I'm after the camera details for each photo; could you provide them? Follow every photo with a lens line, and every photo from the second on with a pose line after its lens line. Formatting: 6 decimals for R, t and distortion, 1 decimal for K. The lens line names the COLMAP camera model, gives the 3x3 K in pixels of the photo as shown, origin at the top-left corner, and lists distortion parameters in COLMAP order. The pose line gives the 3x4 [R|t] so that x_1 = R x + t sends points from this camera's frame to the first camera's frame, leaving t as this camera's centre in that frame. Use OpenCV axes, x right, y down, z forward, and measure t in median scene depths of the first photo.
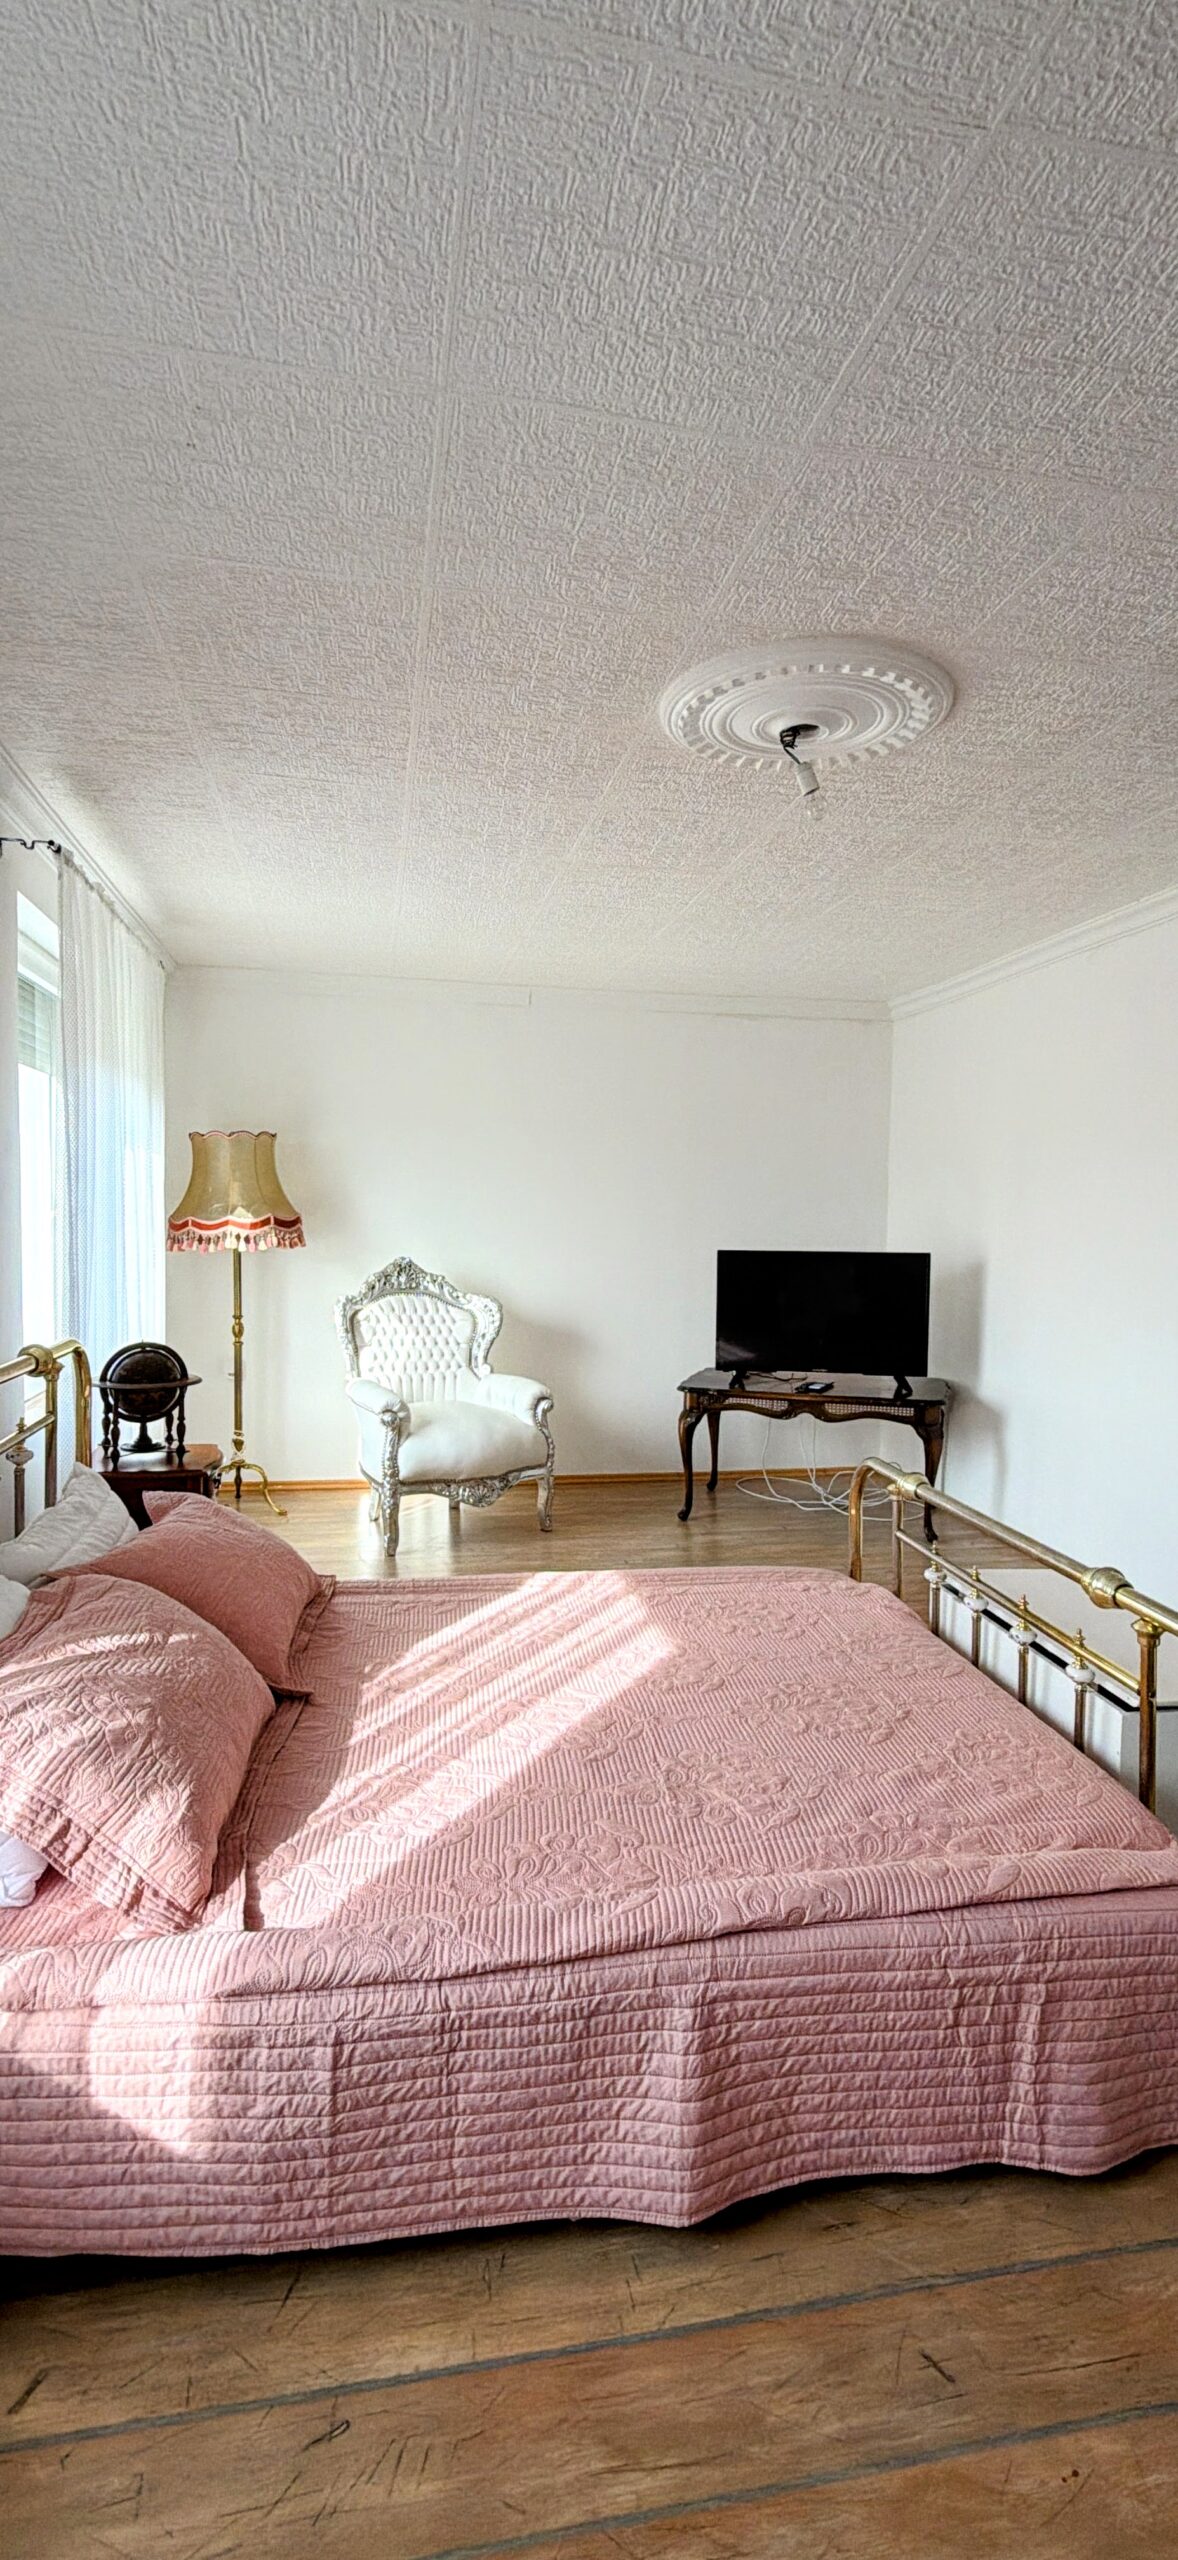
lens RADIAL K [[1163.2, 0, 604.1], [0, 1163.2, 1286.2], [0, 0, 1]] dist [0.001563, -0.001098]
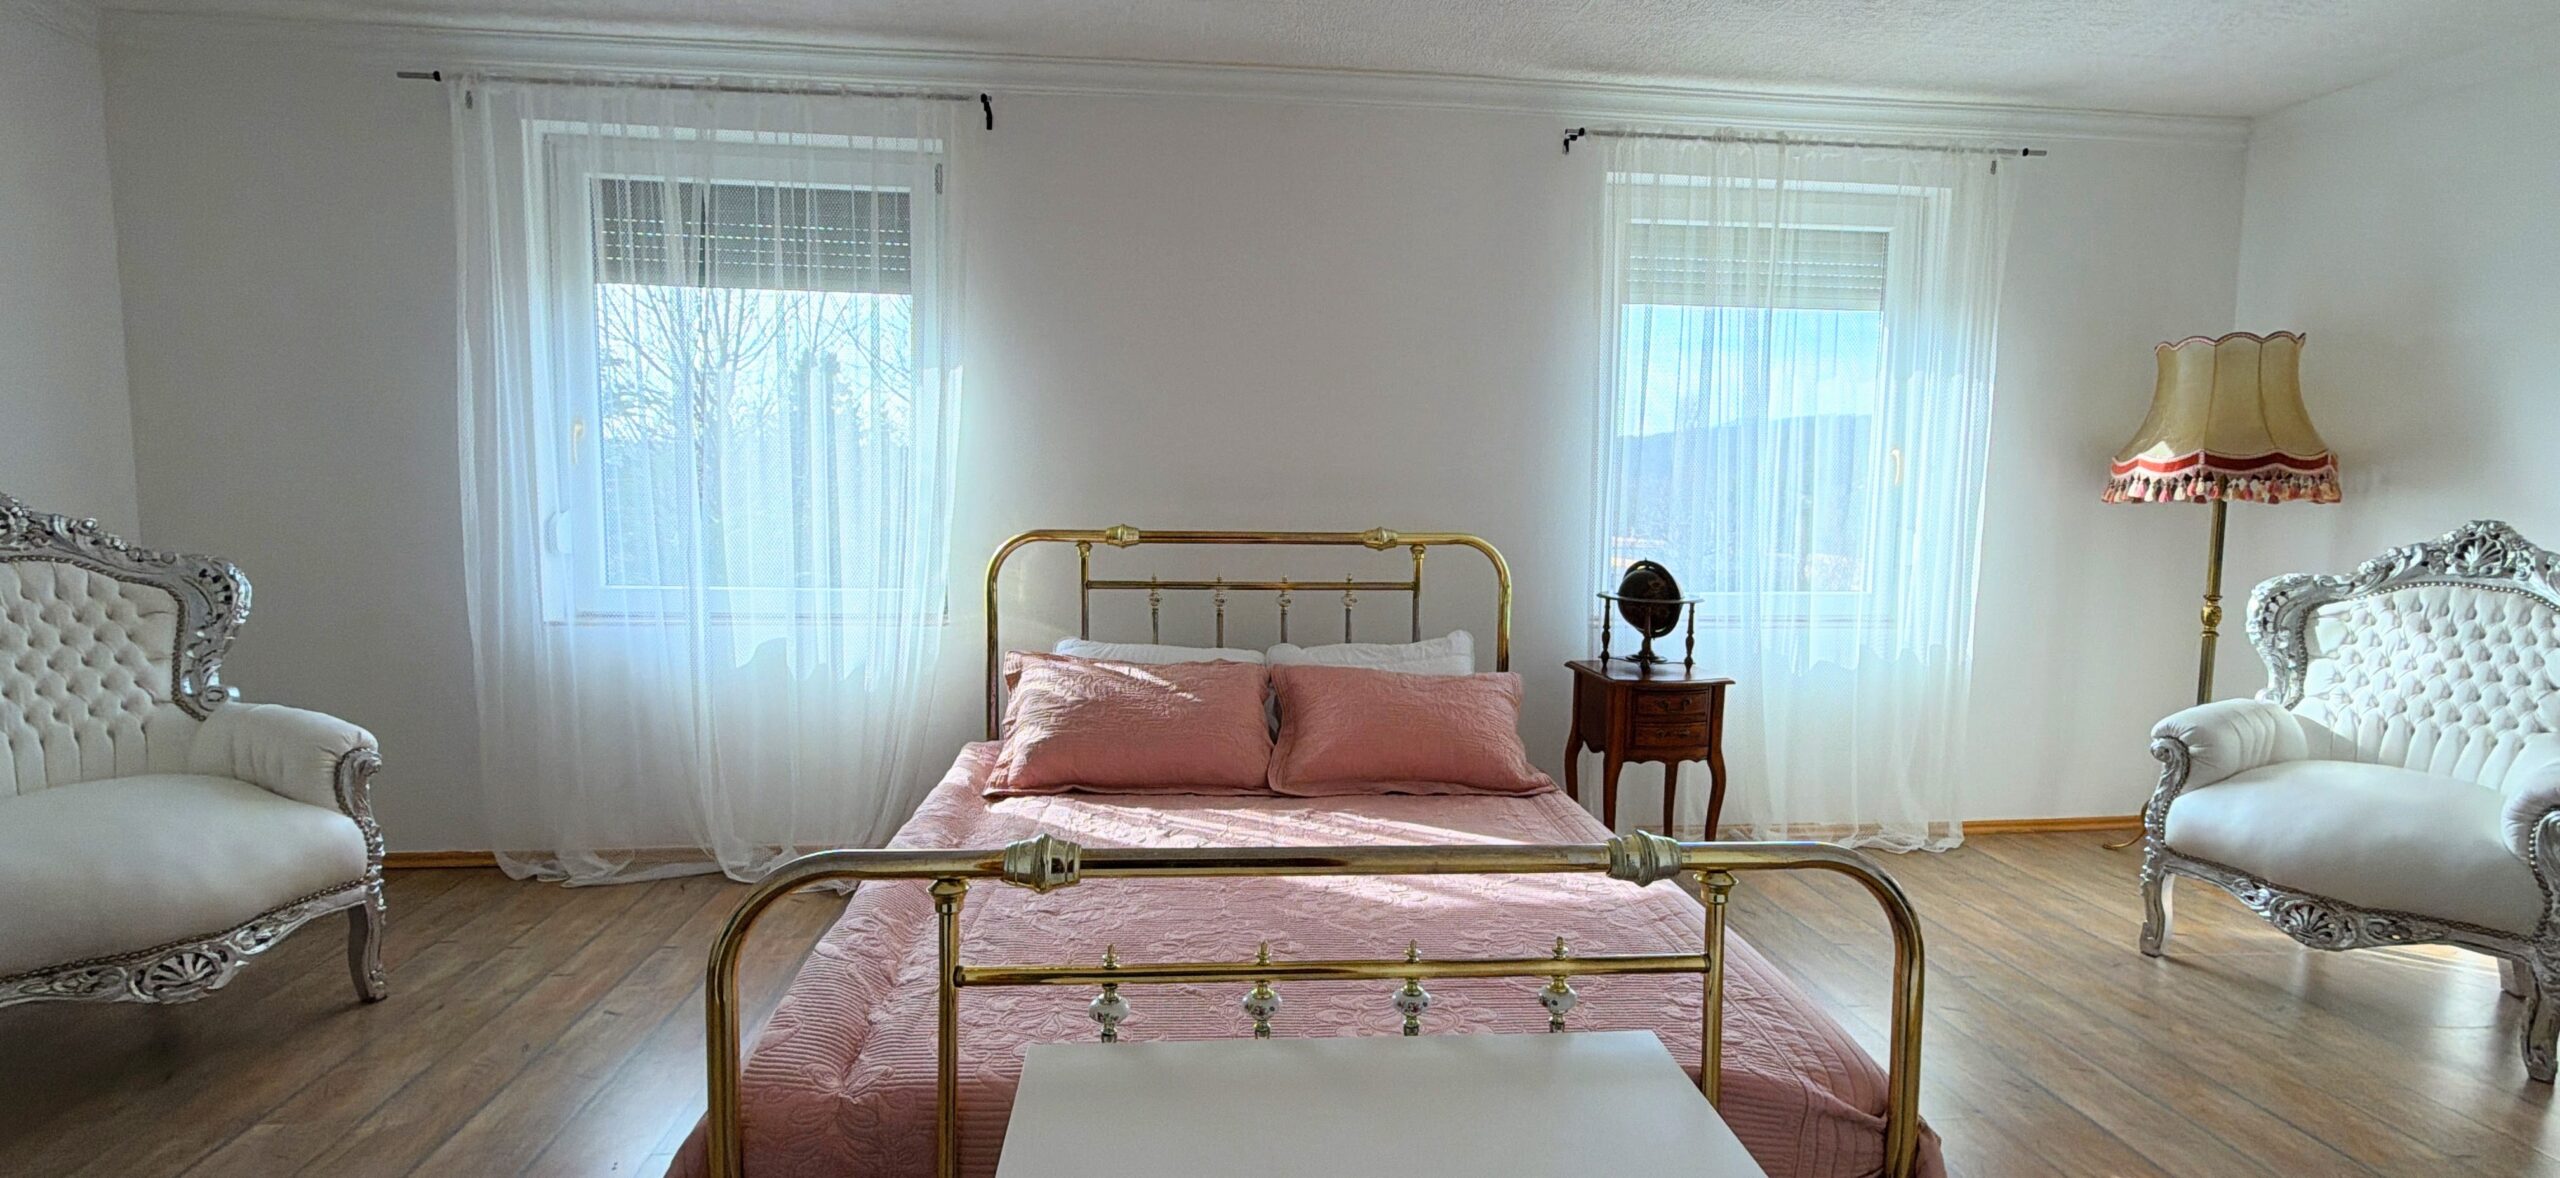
lens RADIAL K [[1163.2, 0, 1280.9], [0, 1163.2, 589.5], [0, 0, 1]] dist [0.001563, -0.001098]
pose [[-0.090574, 0.072549, -0.993244, 0.476883], [-0.082866, 0.993335, 0.080112, 0.012212], [0.992436, 0.089562, -0.083959, 0.515952]]
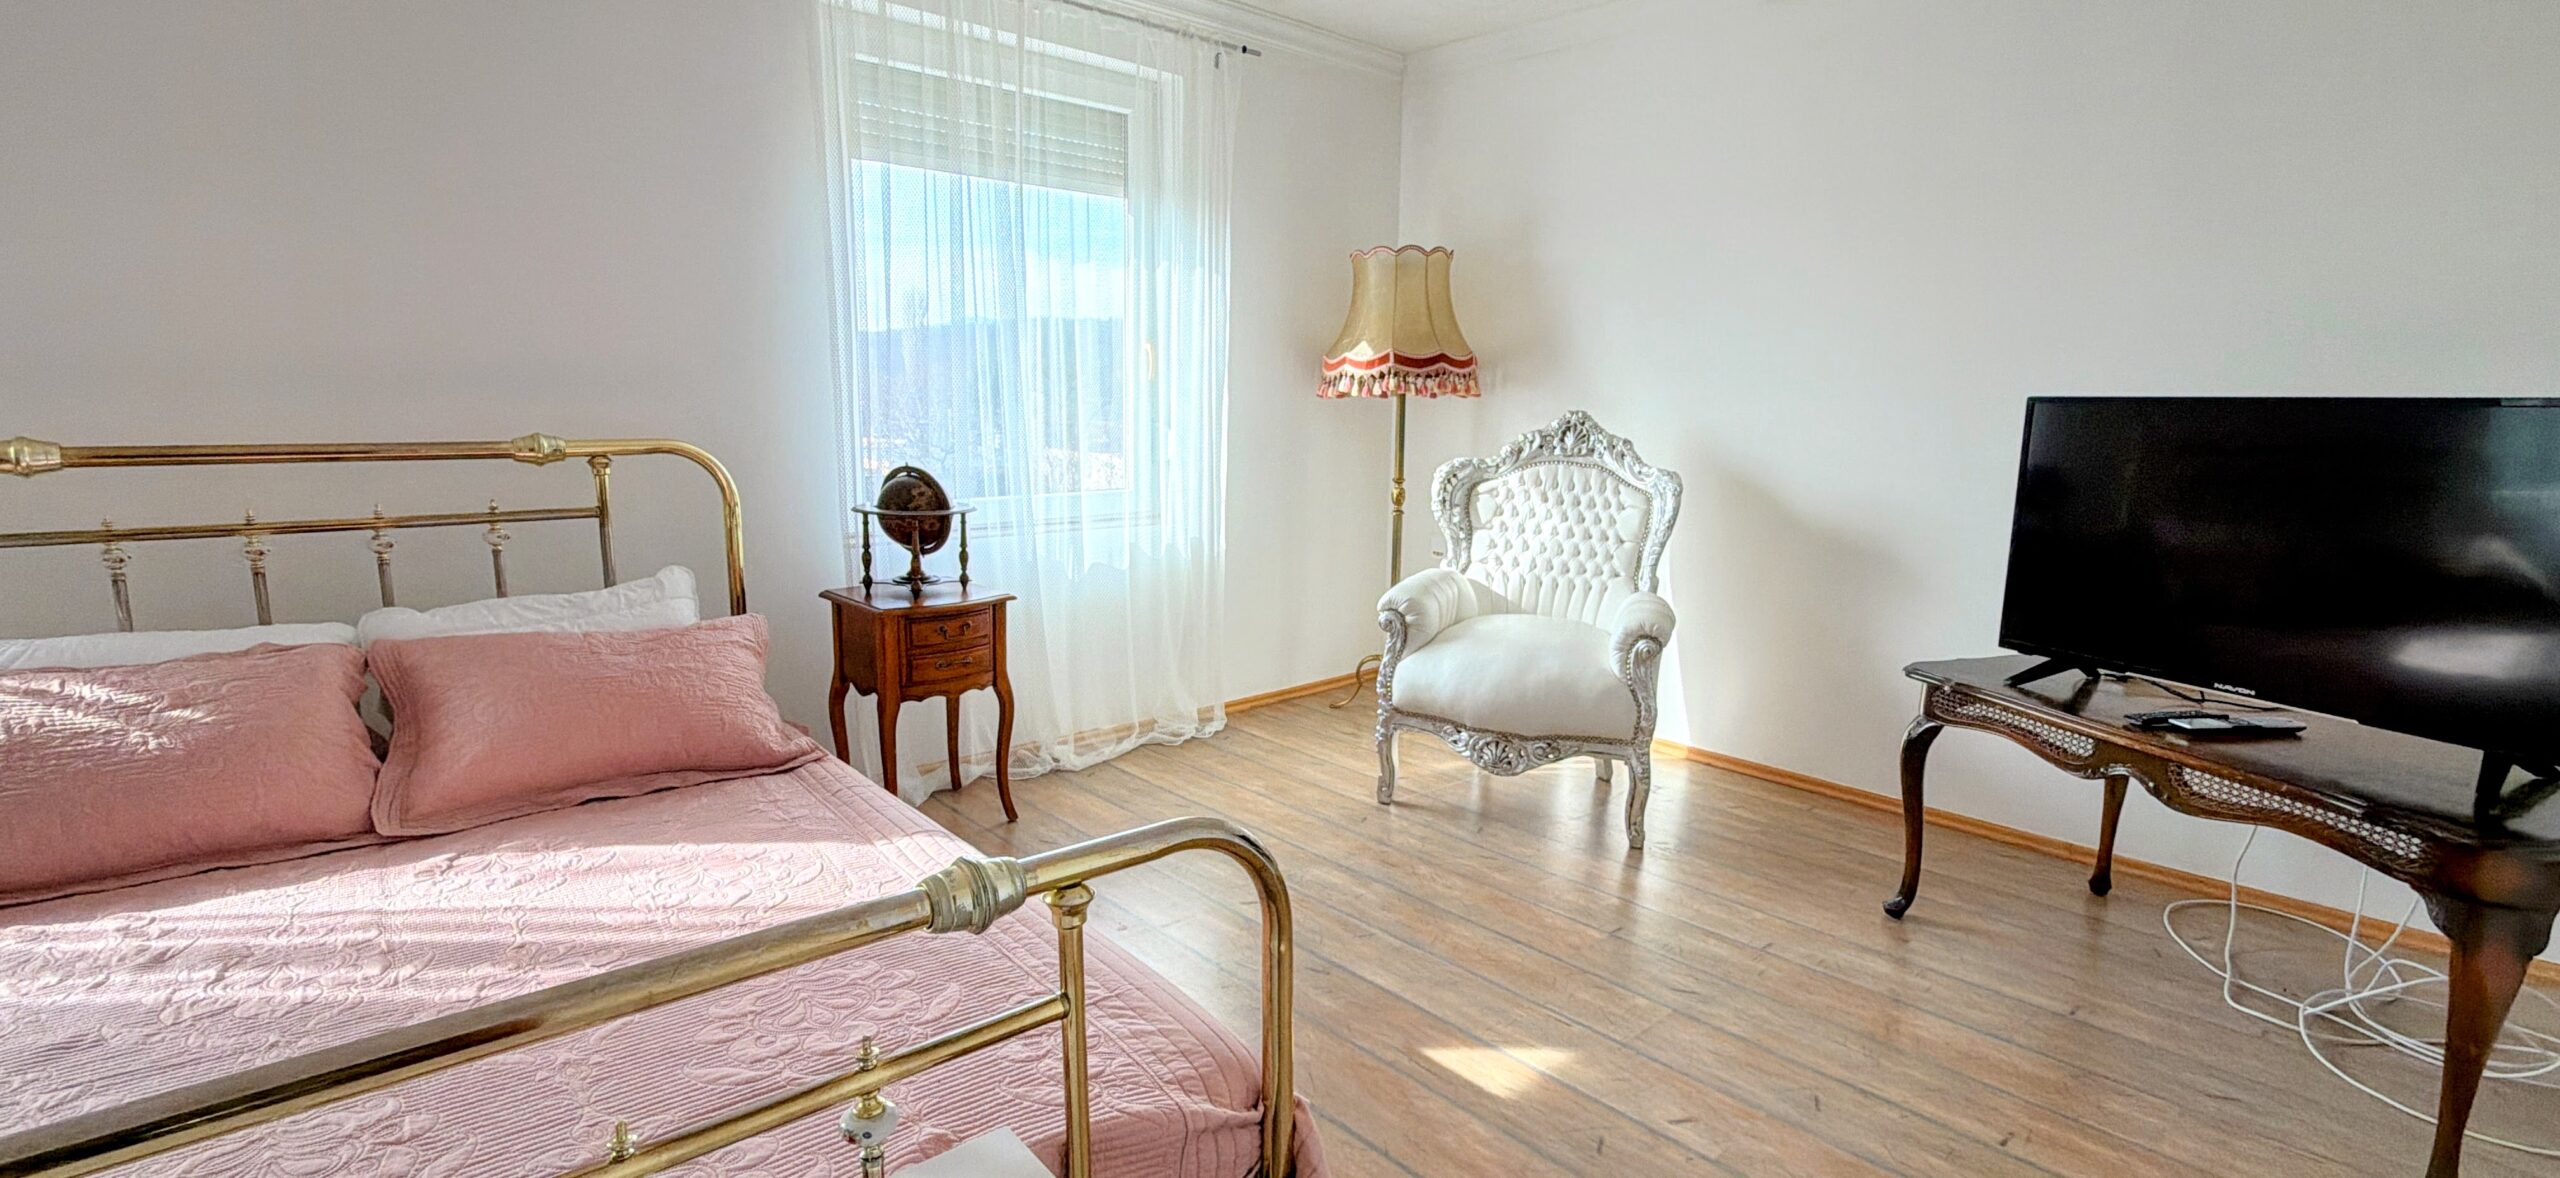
lens RADIAL K [[1163.2, 0, 1284.5], [0, 1163.2, 582.2], [0, 0, 1]] dist [0.001563, -0.001098]
pose [[0.516947, 0.130053, -0.846080, 0.372850], [-0.067186, 0.991507, 0.111357, 0.012145], [0.853377, -0.000721, 0.521294, 0.526988]]
